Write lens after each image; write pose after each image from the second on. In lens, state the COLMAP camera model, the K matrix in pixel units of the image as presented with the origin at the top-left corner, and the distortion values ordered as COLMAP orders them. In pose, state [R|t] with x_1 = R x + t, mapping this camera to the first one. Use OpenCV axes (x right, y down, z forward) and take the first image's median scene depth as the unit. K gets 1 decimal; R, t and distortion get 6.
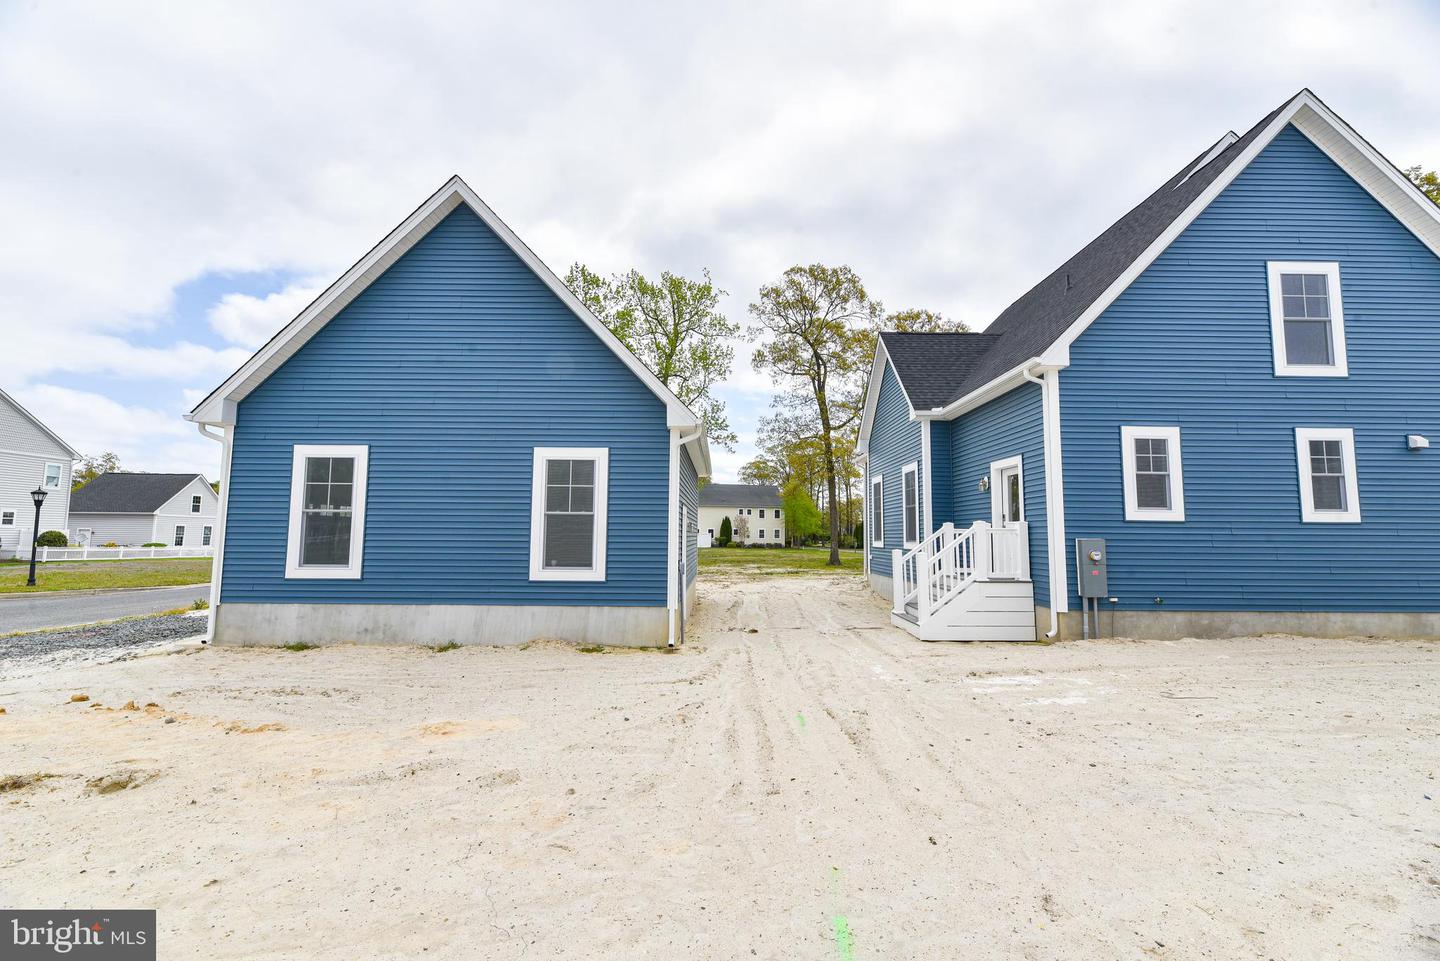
lens RADIAL K [[577.7, 0, 722.8], [0, 577.7, 486.3], [0, 0, 1]] dist [0.001879, -0.003669]
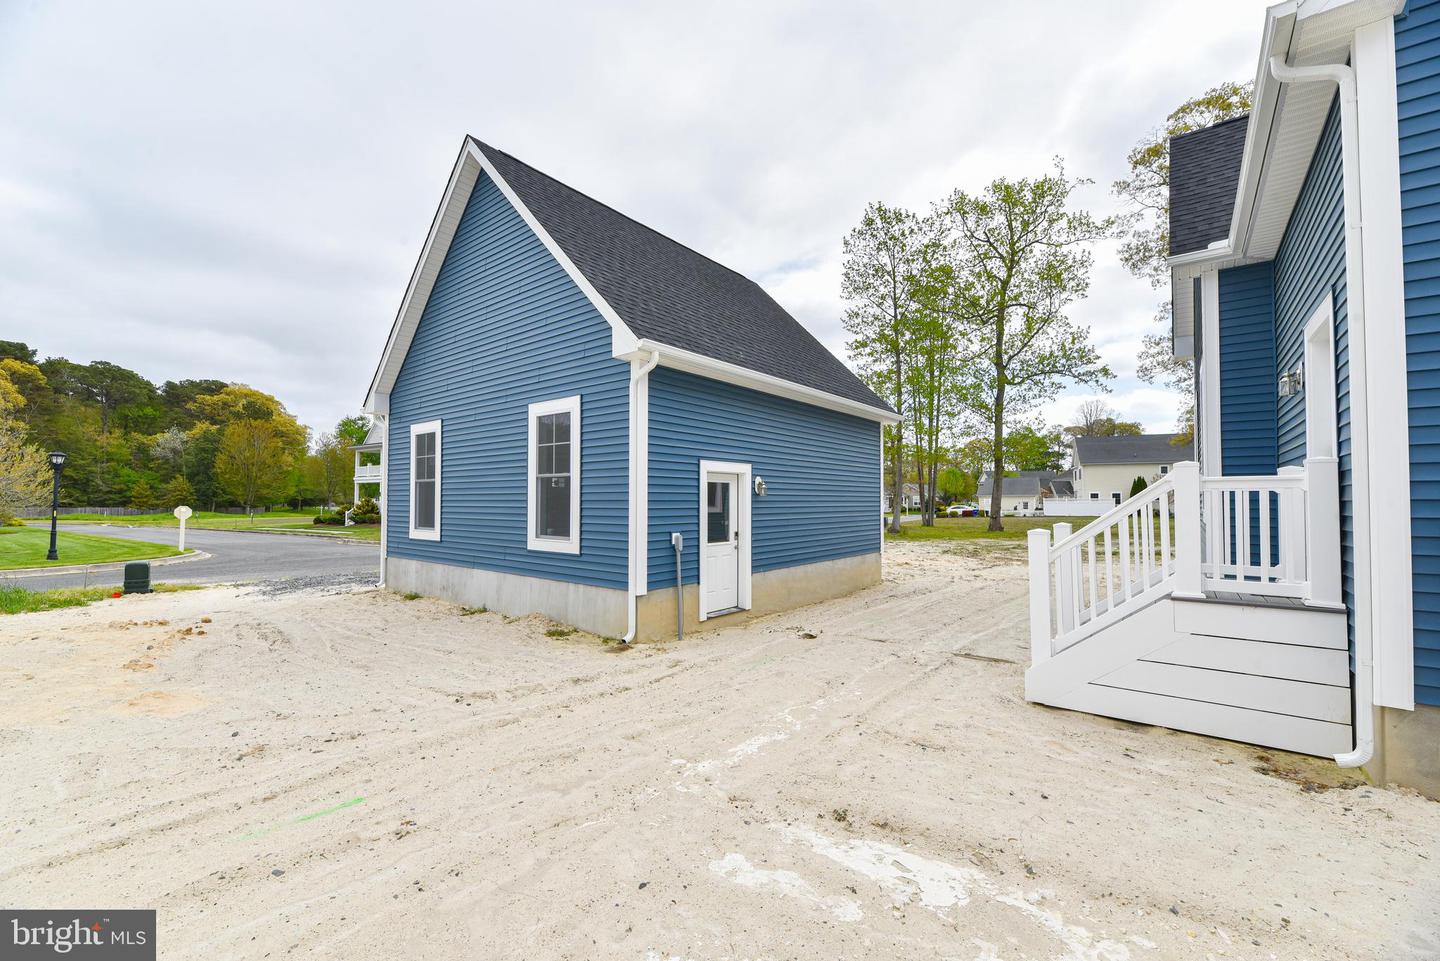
lens RADIAL K [[577.7, 0, 722.8], [0, 577.7, 486.3], [0, 0, 1]] dist [0.001879, -0.003669]
pose [[0.782061, -0.022267, -0.622804, 0.477923], [0.057422, 0.997685, 0.036437, 0.045500], [0.620550, -0.064258, 0.781529, 0.469241]]
